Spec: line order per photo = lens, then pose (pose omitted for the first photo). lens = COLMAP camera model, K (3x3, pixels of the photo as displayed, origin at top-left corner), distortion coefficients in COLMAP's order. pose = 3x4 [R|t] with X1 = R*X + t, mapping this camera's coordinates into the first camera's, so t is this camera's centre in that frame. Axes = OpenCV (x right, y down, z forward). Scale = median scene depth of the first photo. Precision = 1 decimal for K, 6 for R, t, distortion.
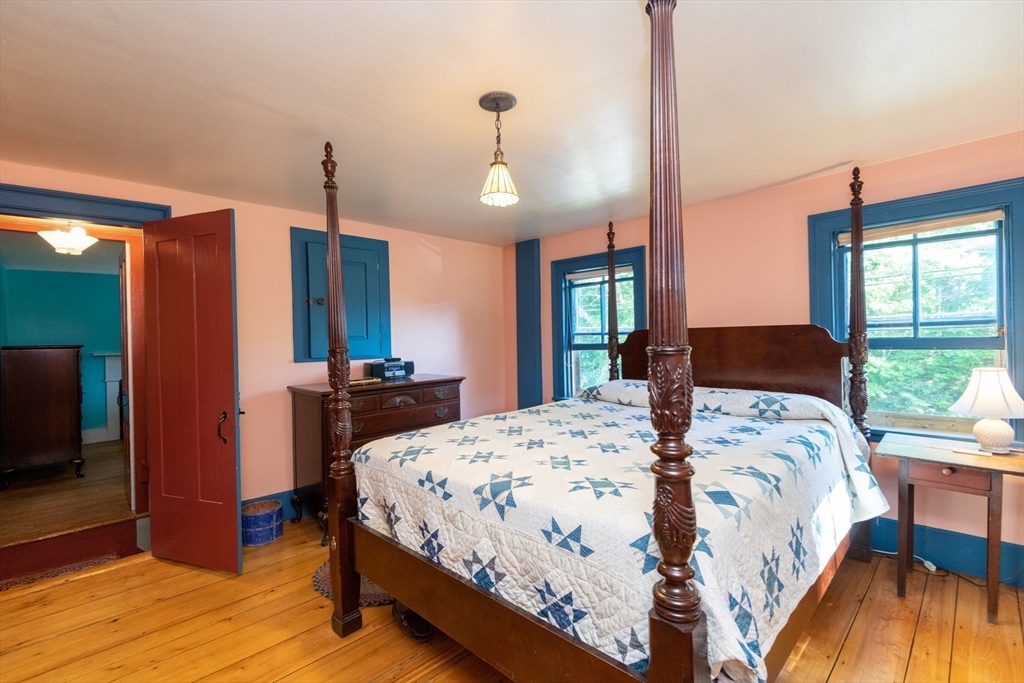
lens RADIAL K [[469.1, 0, 511.4], [0, 469.1, 335.8], [0, 0, 1]] dist [0.004926, -0.001750]
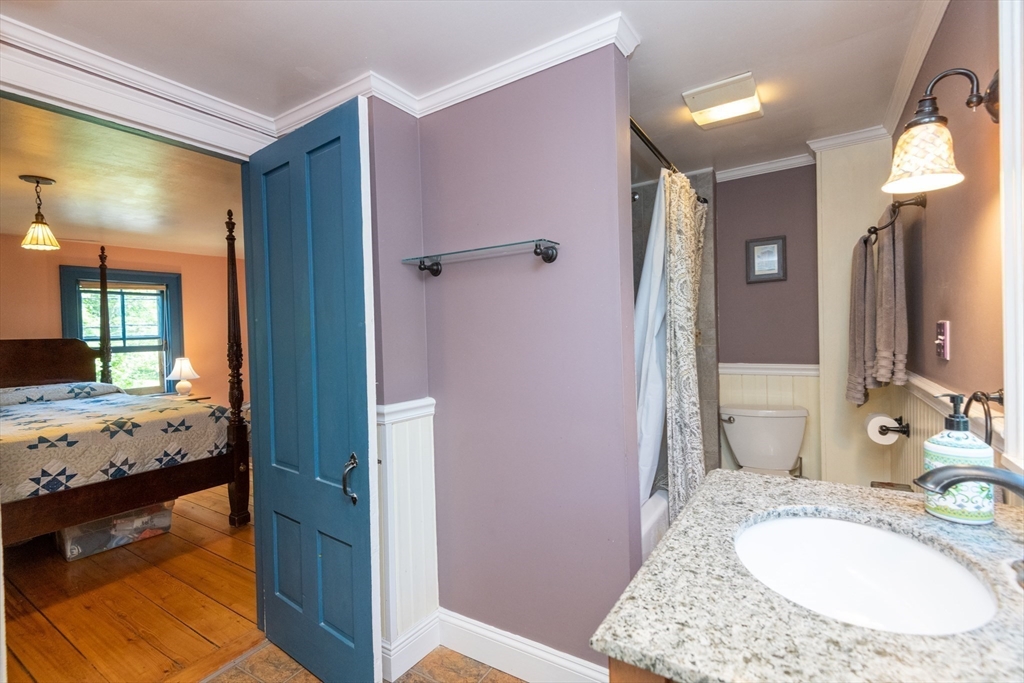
lens RADIAL K [[469.1, 0, 508.7], [0, 469.1, 340.6], [0, 0, 1]] dist [0.004926, -0.001750]
pose [[-0.210192, 0.007448, 0.977632, -1.277140], [0.023342, 0.999724, -0.002598, 0.022032], [-0.977382, 0.022273, -0.210307, -0.069243]]
